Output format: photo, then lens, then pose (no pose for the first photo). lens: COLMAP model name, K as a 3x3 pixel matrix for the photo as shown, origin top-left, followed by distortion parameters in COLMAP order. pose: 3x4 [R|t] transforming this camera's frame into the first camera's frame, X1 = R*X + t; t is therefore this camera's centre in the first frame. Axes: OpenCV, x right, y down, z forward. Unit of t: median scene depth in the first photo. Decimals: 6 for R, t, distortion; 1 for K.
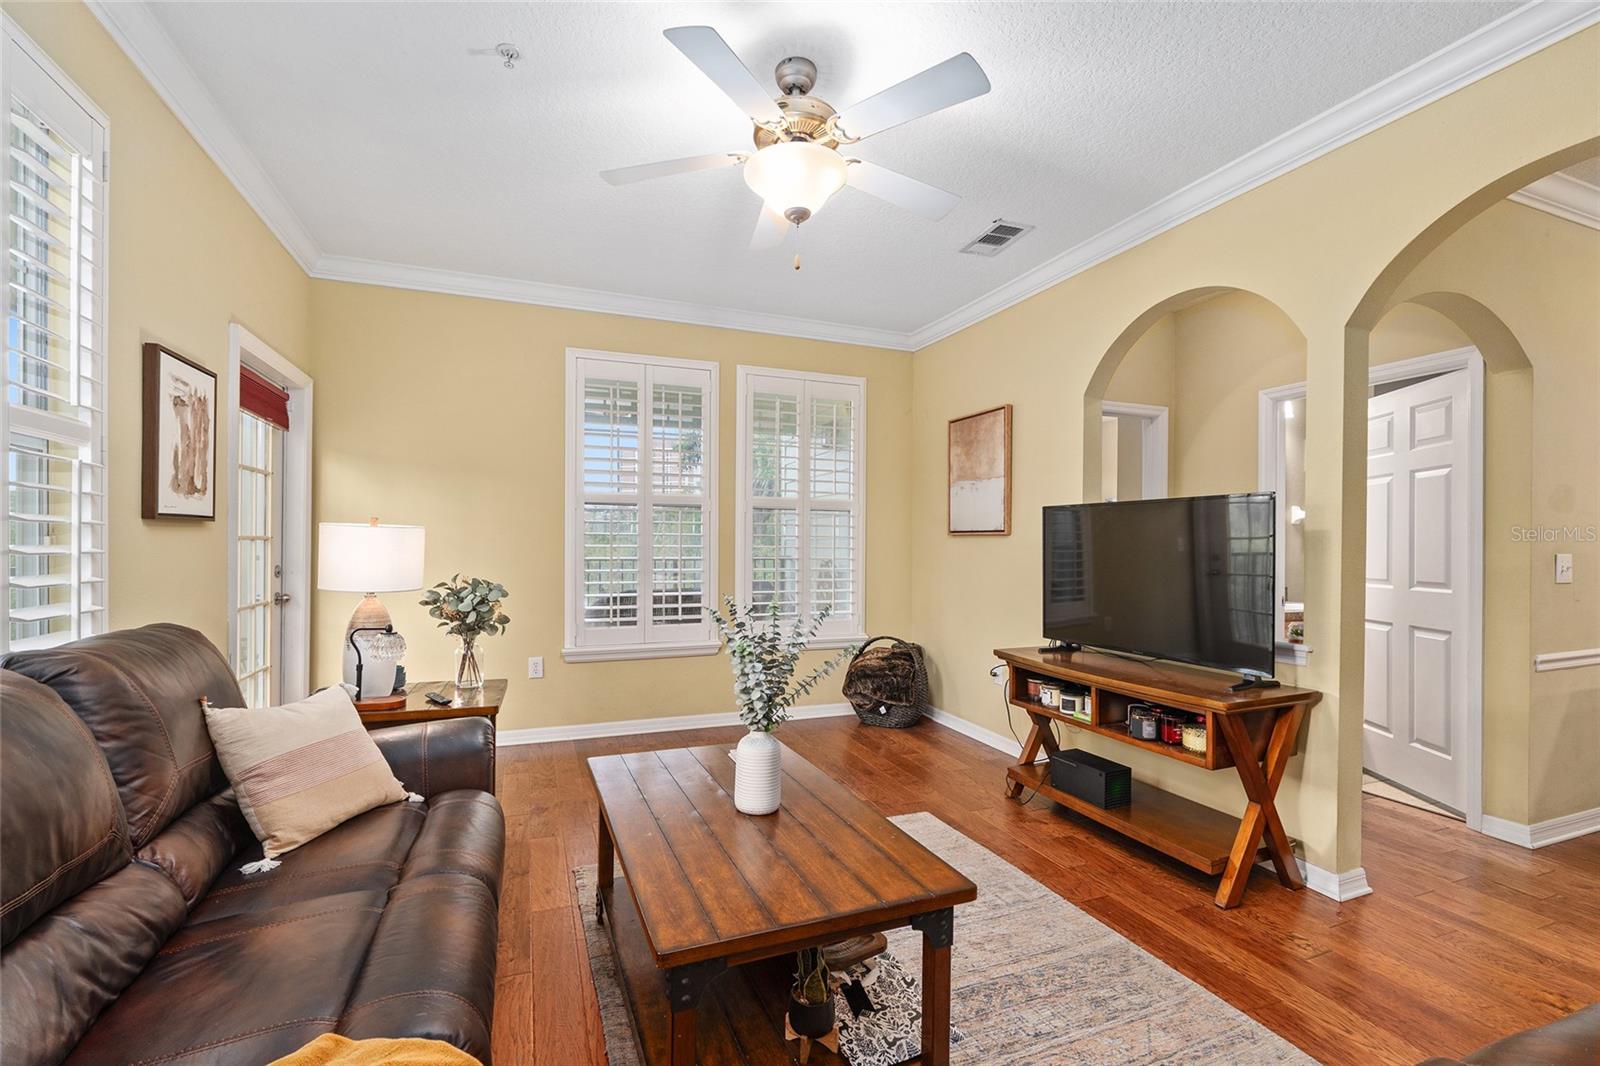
lens RADIAL K [[697.6, 0, 794.3], [0, 697.6, 545.7], [0, 0, 1]] dist [-0.002145, -0.000150]
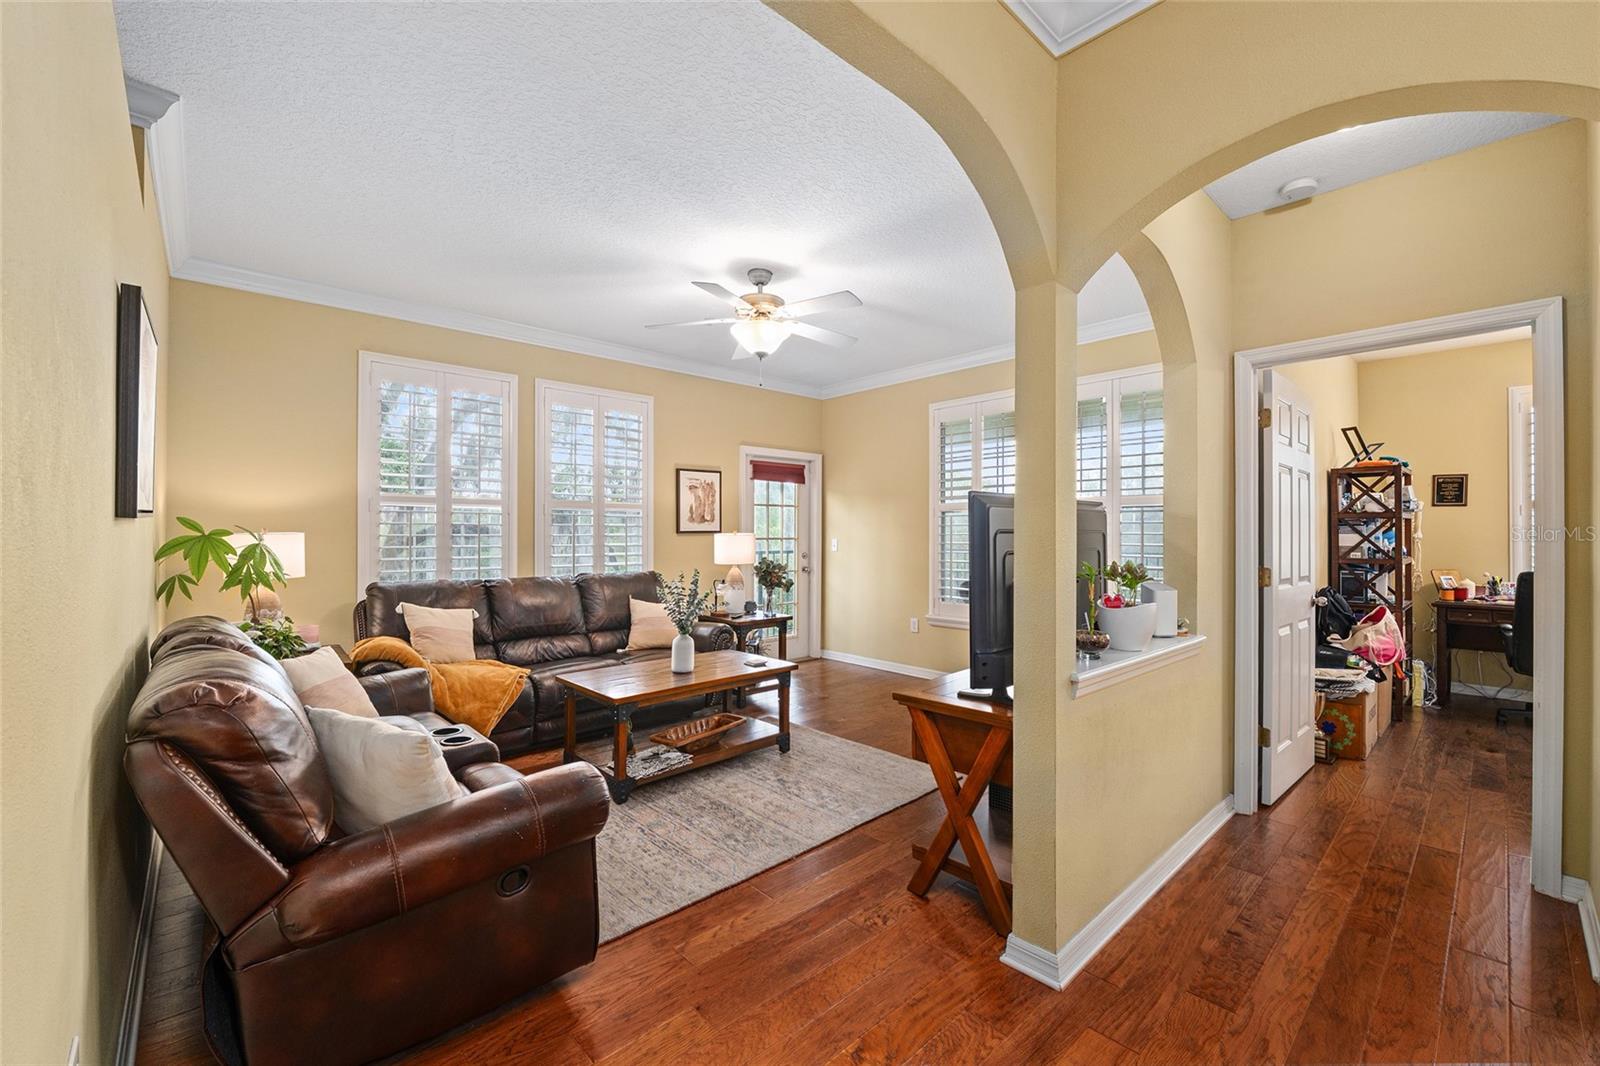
lens RADIAL K [[653.5, 0, 797.7], [0, 653.5, 529.0], [0, 0, 1]] dist [-0.010883, -0.000039]
pose [[0.364877, -0.013793, -0.930954, 1.214557], [0.002869, 0.999902, -0.013690, -0.015002], [0.931051, 0.002324, 0.364880, 0.386441]]
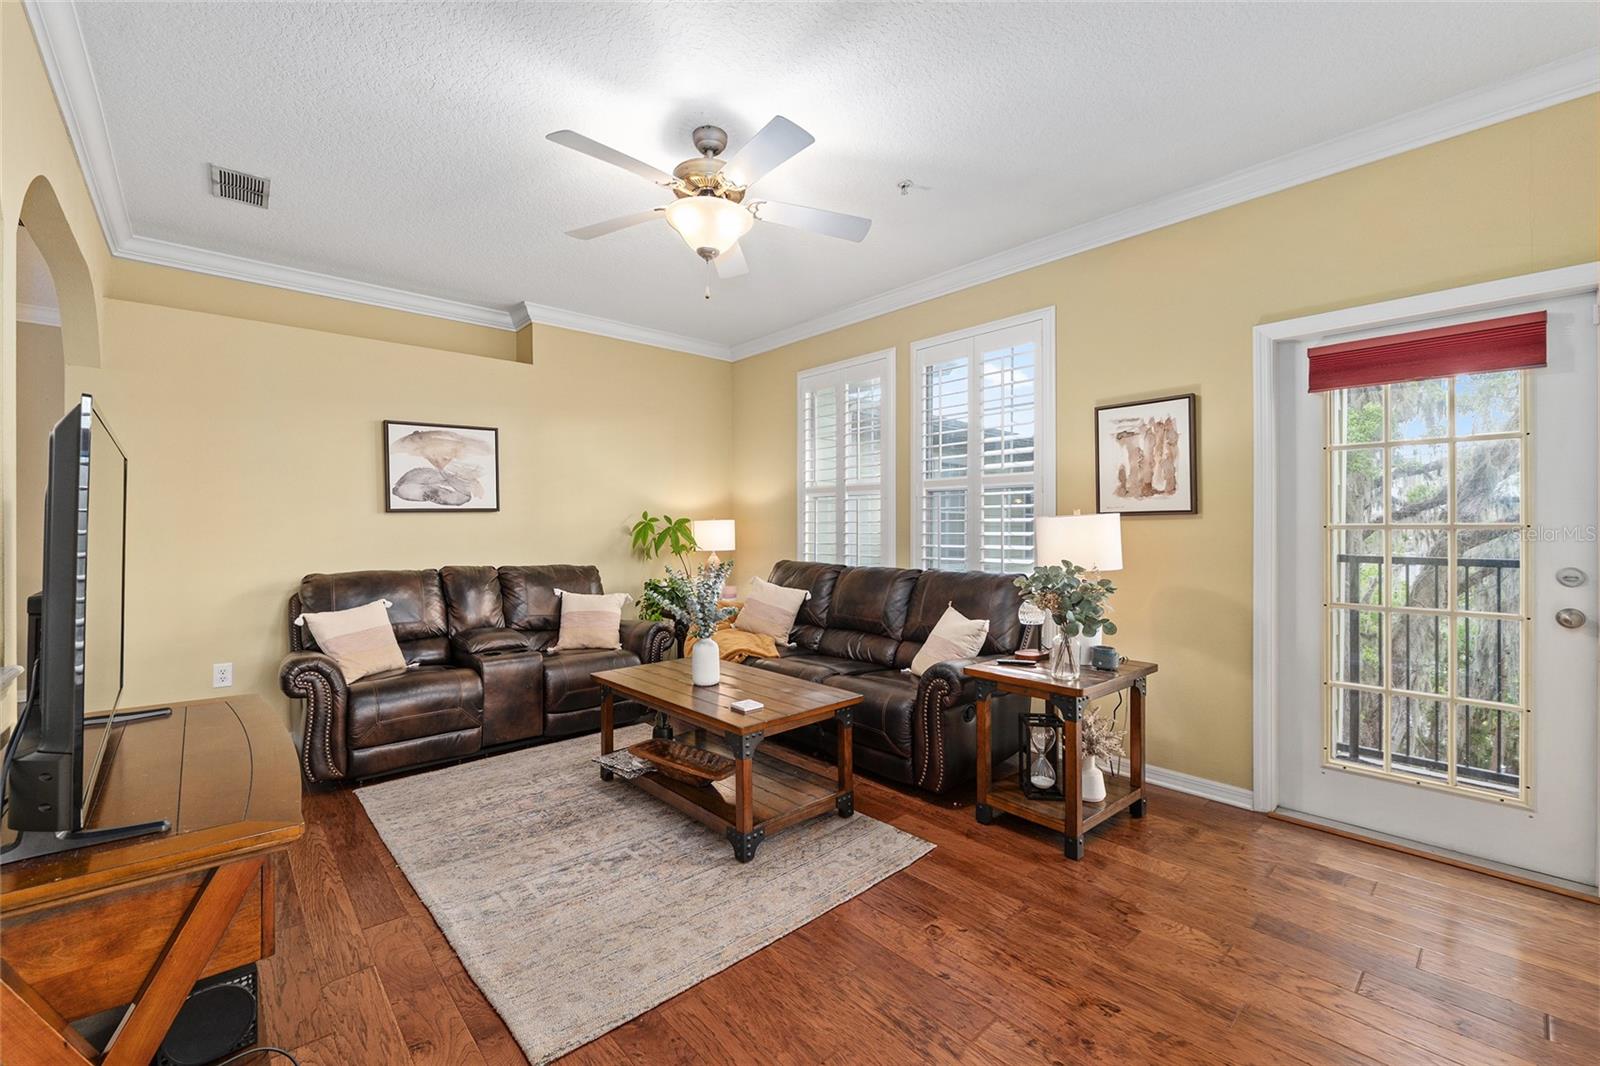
lens RADIAL K [[662.4, 0, 788.1], [0, 662.4, 524.1], [0, 0, 1]] dist [-0.001876, -0.000095]
pose [[-0.937458, -0.011864, -0.347897, 0.208561], [-0.008825, 0.999908, -0.010318, 0.000239], [0.347988, -0.006602, -0.937476, 1.656218]]
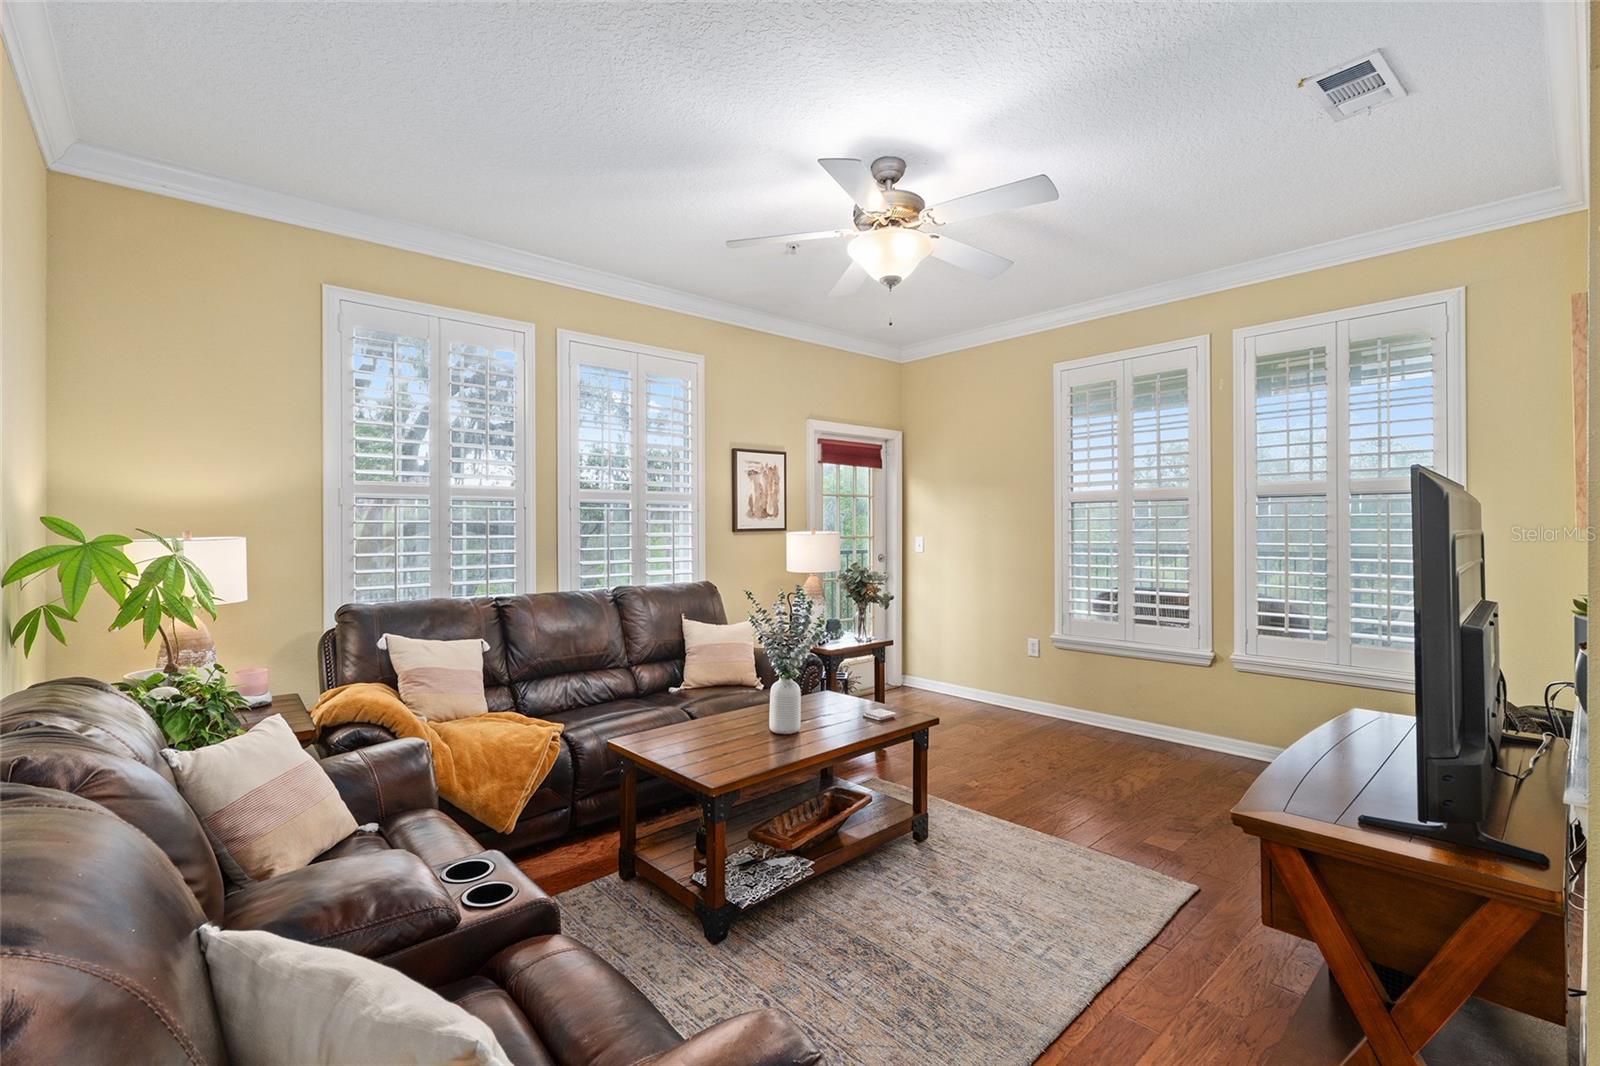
lens RADIAL K [[710.5, 0, 793.9], [0, 710.5, 525.0], [0, 0, 1]] dist [-0.000403, 0.000039]
pose [[0.351499, -0.011656, -0.936116, 0.868727], [0.007789, 0.999924, -0.009526, -0.028939], [0.936156, -0.003943, 0.351564, 0.314481]]
